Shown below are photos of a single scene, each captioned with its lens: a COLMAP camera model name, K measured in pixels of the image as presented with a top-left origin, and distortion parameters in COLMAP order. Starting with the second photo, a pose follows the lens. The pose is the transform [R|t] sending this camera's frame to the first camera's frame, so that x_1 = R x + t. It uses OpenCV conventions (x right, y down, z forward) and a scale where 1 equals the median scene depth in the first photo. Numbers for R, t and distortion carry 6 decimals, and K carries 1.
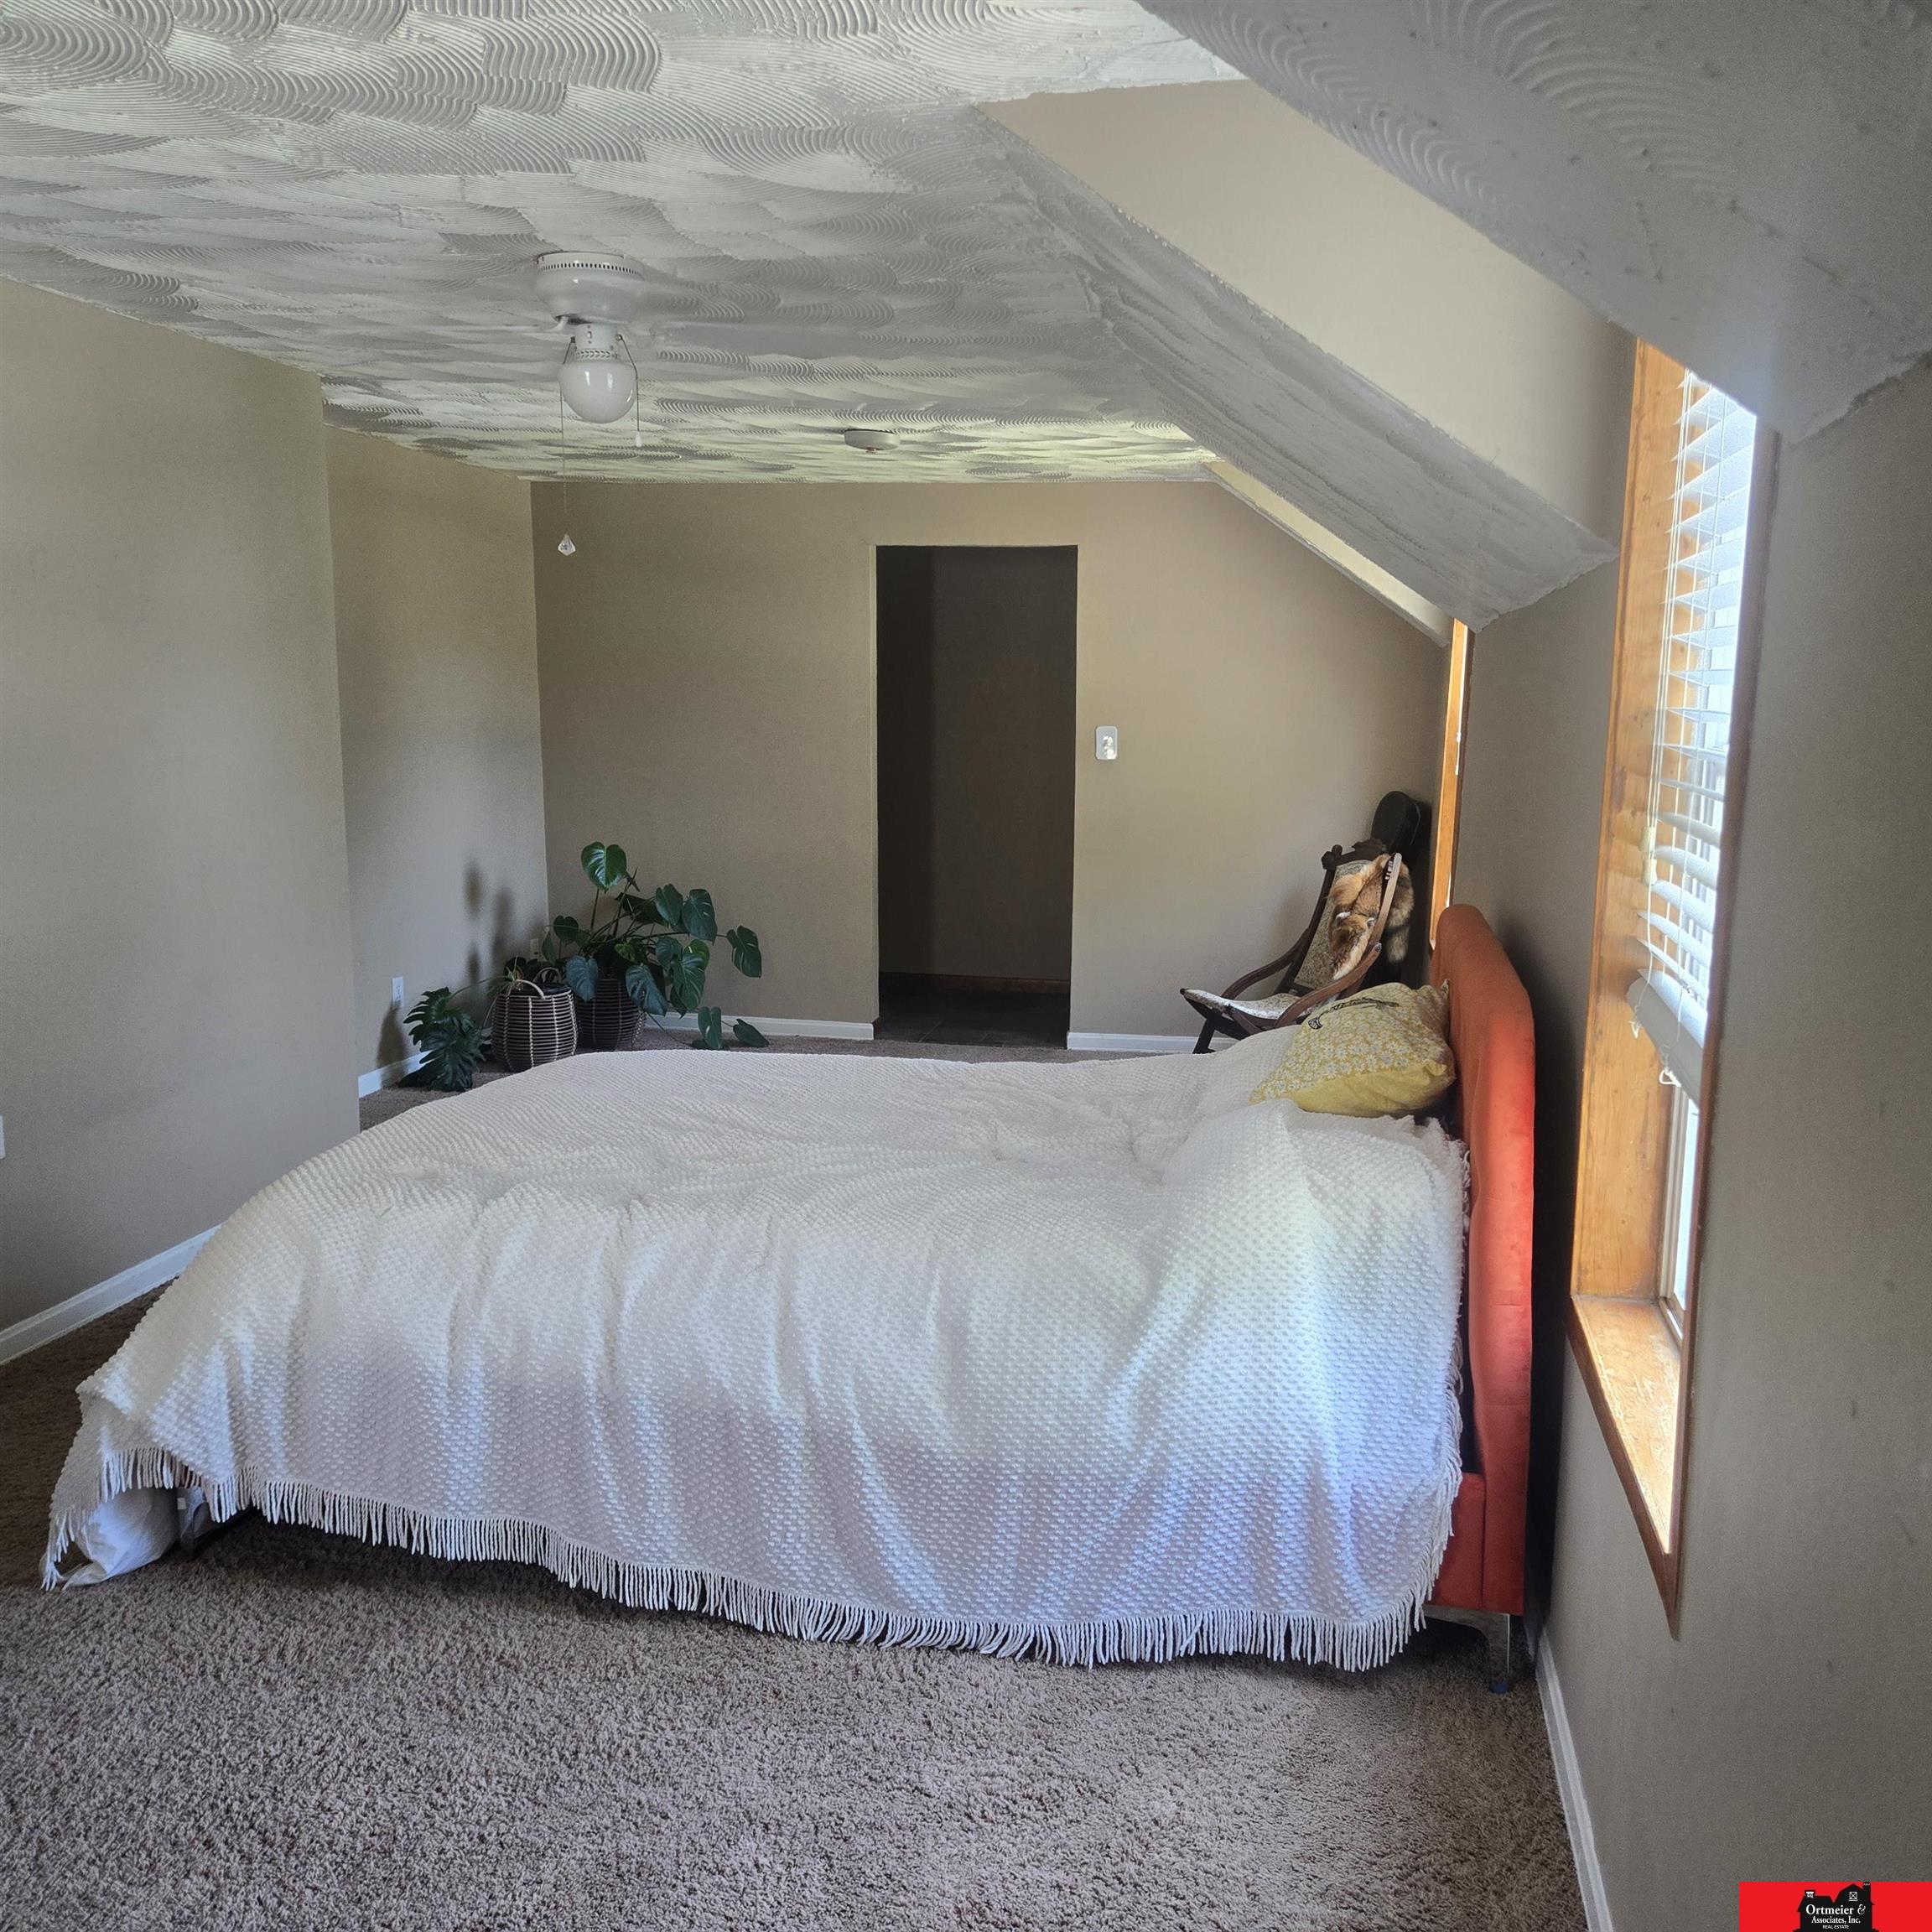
lens RADIAL K [[1672.3, 0, 966.0], [0, 1672.3, 966.0], [0, 0, 1]] dist [0.088558, 0.001317]
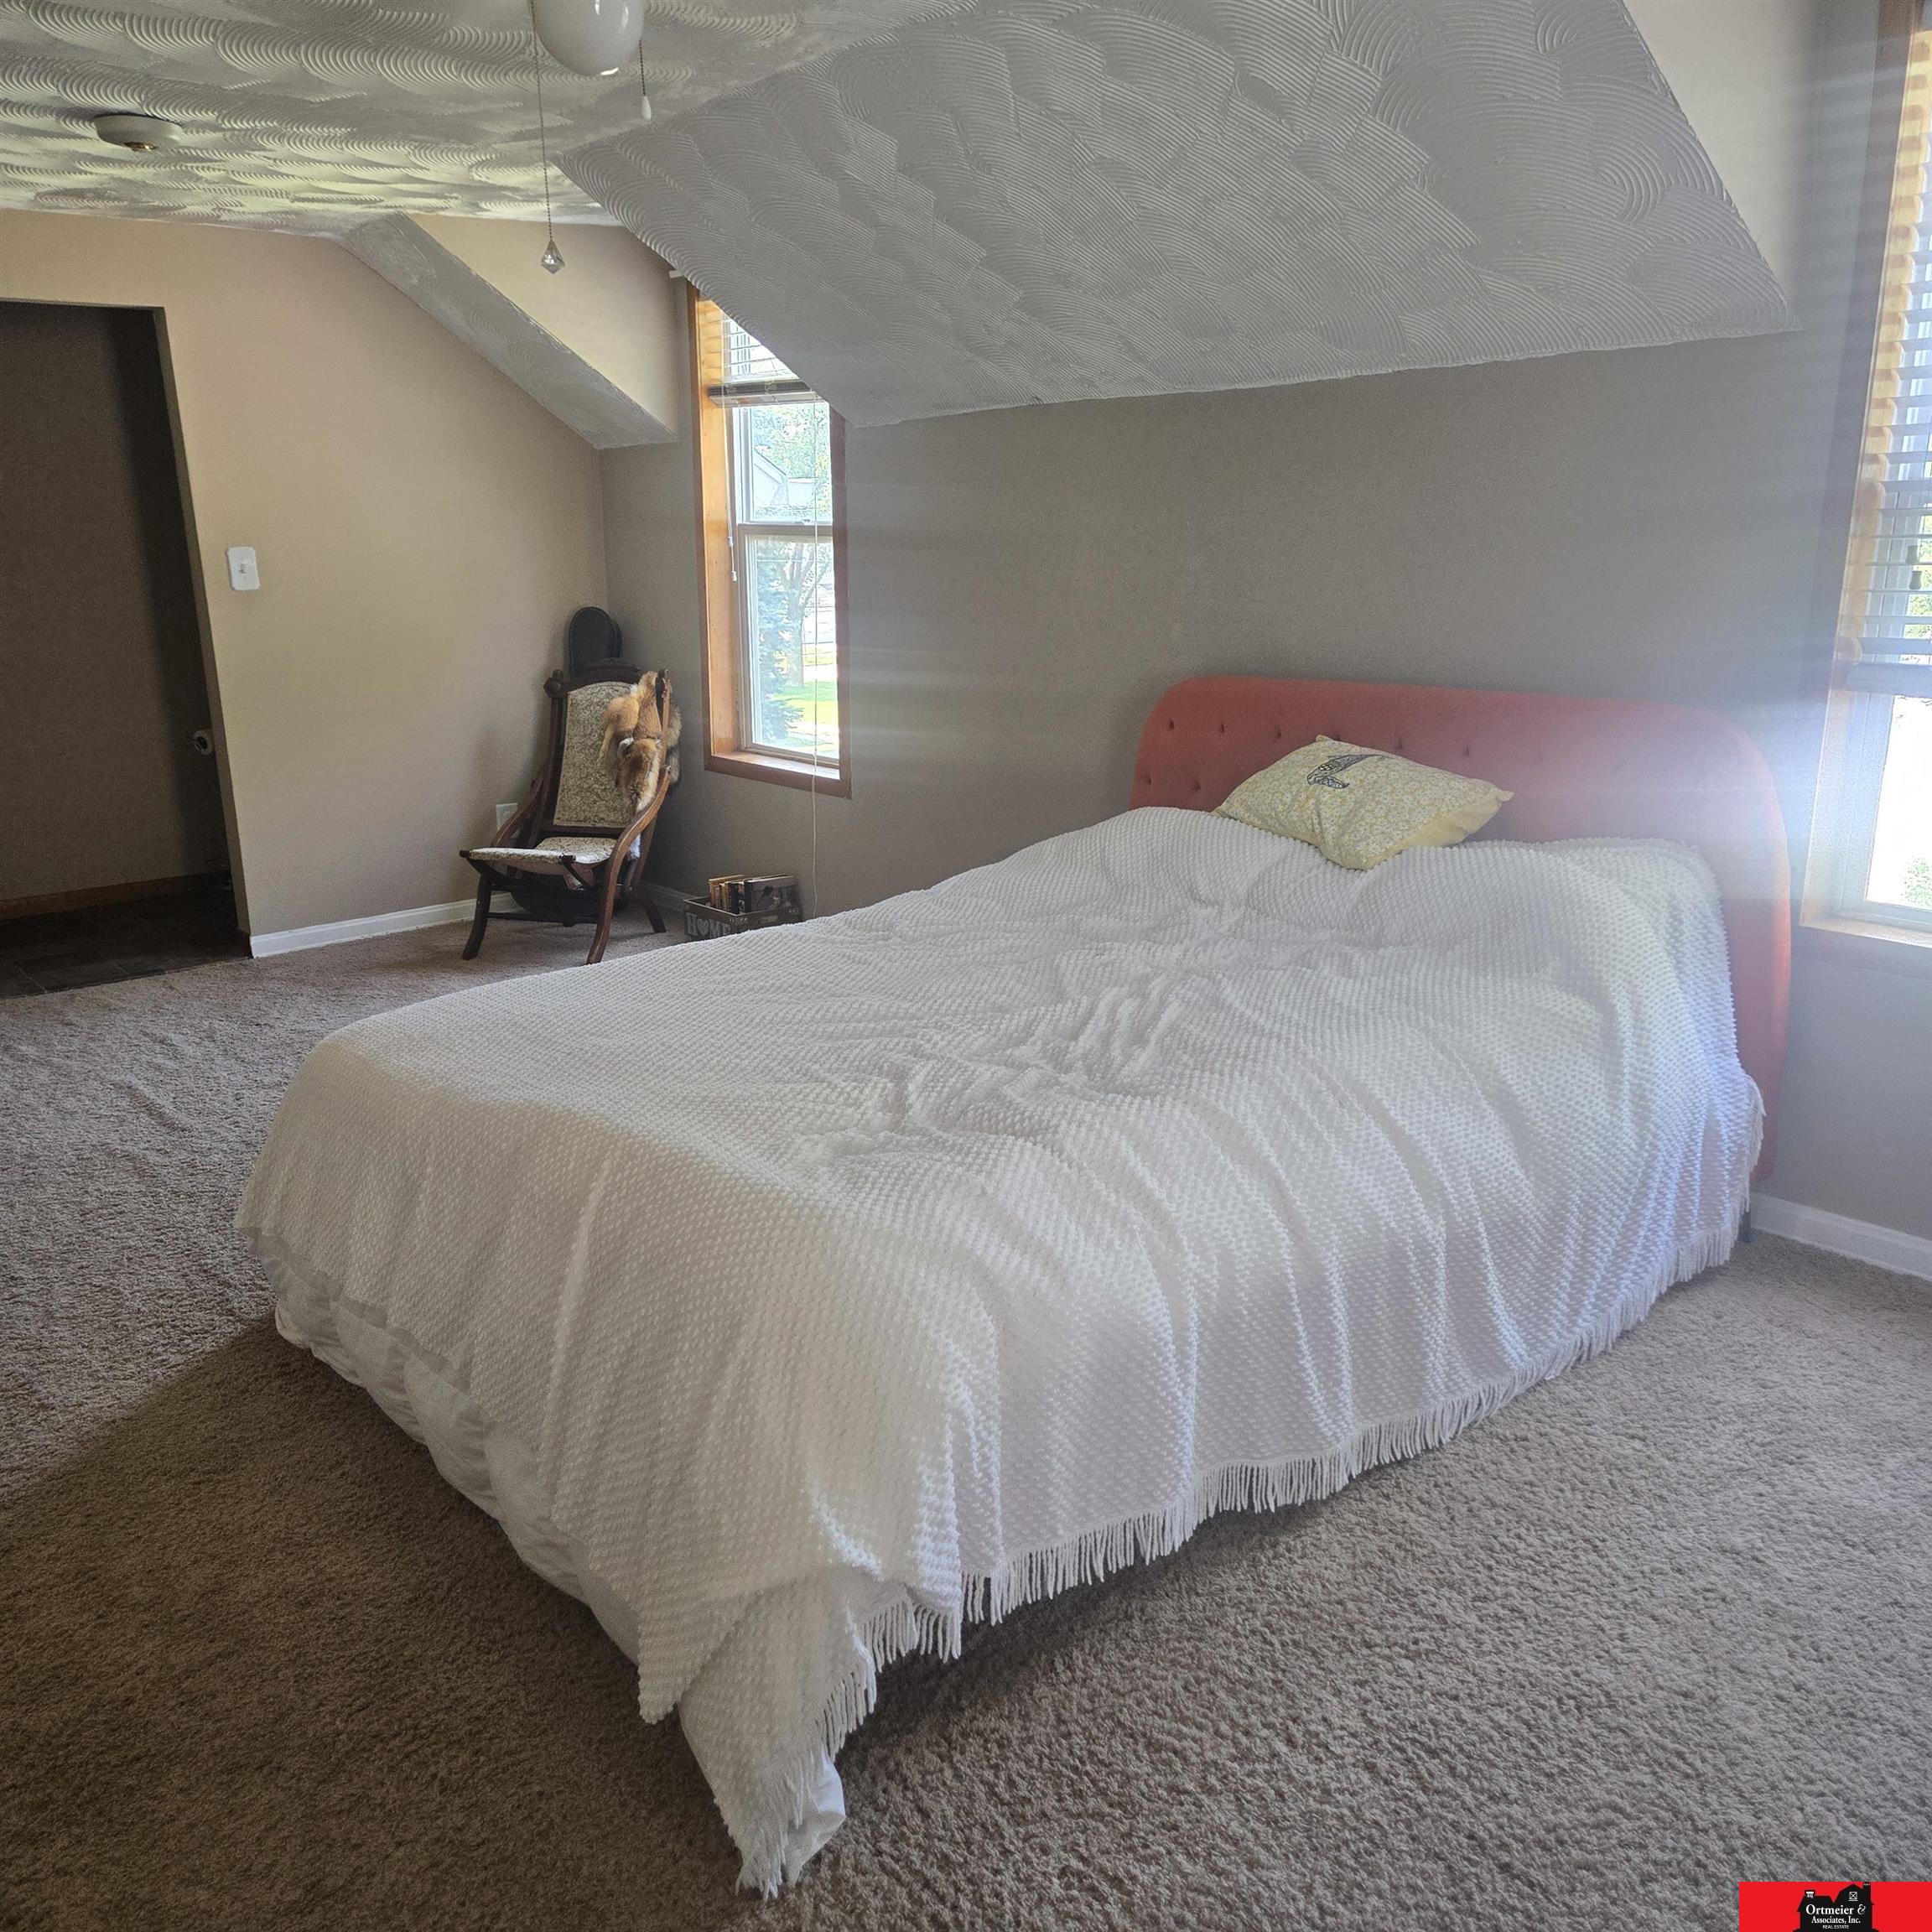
lens RADIAL K [[1712.5, 0, 966.9], [0, 1712.5, 992.3], [0, 0, 1]] dist [0.090251, -0.120778]
pose [[0.648289, -0.227300, 0.726675, -0.742124], [0.150734, 0.973825, 0.170133, -0.055909], [-0.746325, -0.000761, 0.665582, 0.425789]]
